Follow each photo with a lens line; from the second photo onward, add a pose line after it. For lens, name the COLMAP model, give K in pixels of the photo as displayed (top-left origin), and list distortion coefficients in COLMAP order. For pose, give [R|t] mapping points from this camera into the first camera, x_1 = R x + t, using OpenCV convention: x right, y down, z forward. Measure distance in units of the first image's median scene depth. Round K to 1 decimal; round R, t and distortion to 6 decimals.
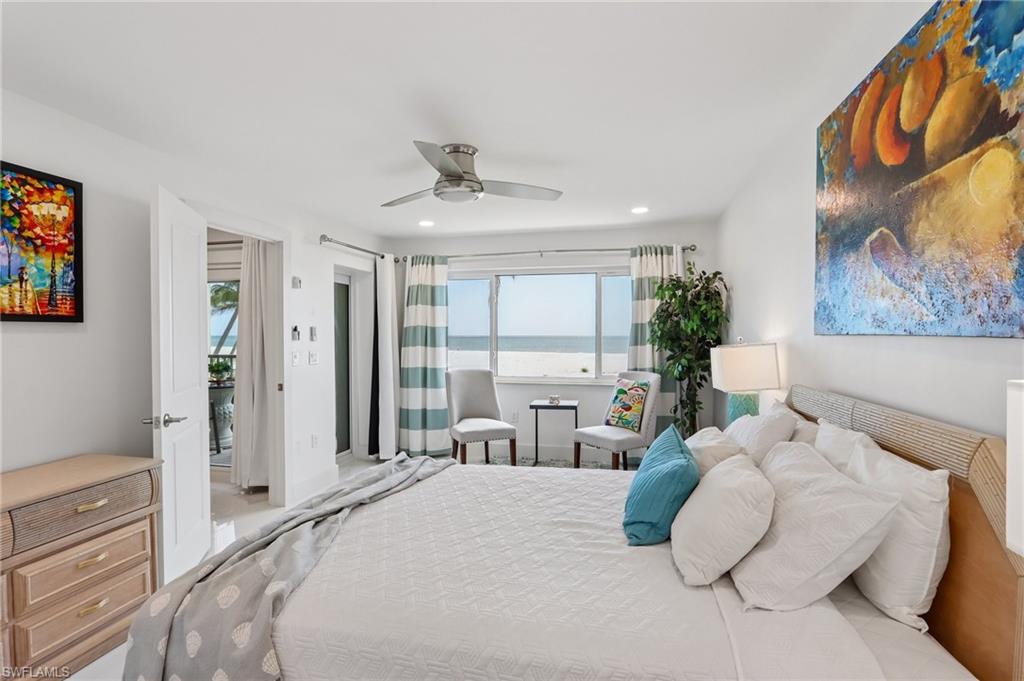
lens RADIAL K [[476.1, 0, 512.1], [0, 476.1, 338.1], [0, 0, 1]] dist [-0.013370, 0.002480]
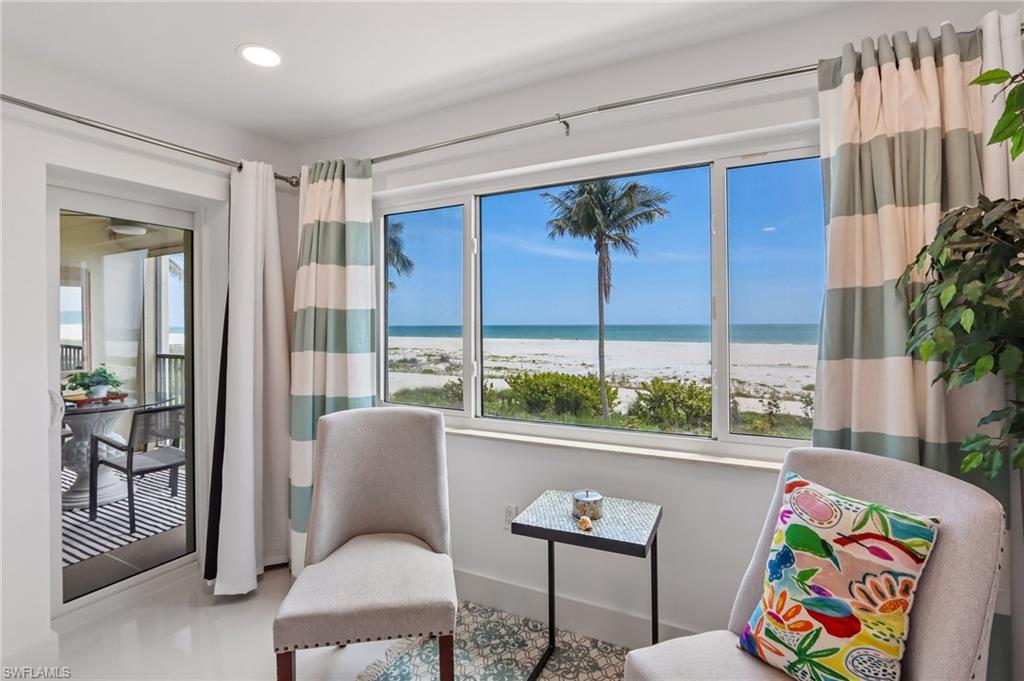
lens RADIAL K [[476.1, 0, 511.5], [0, 476.1, 321.4], [0, 0, 1]] dist [-0.013370, 0.002480]
pose [[0.967897, -0.007133, -0.251246, 0.117896], [0.004239, 0.999918, -0.012057, -0.006026], [0.251312, 0.010605, 0.967848, 0.602020]]
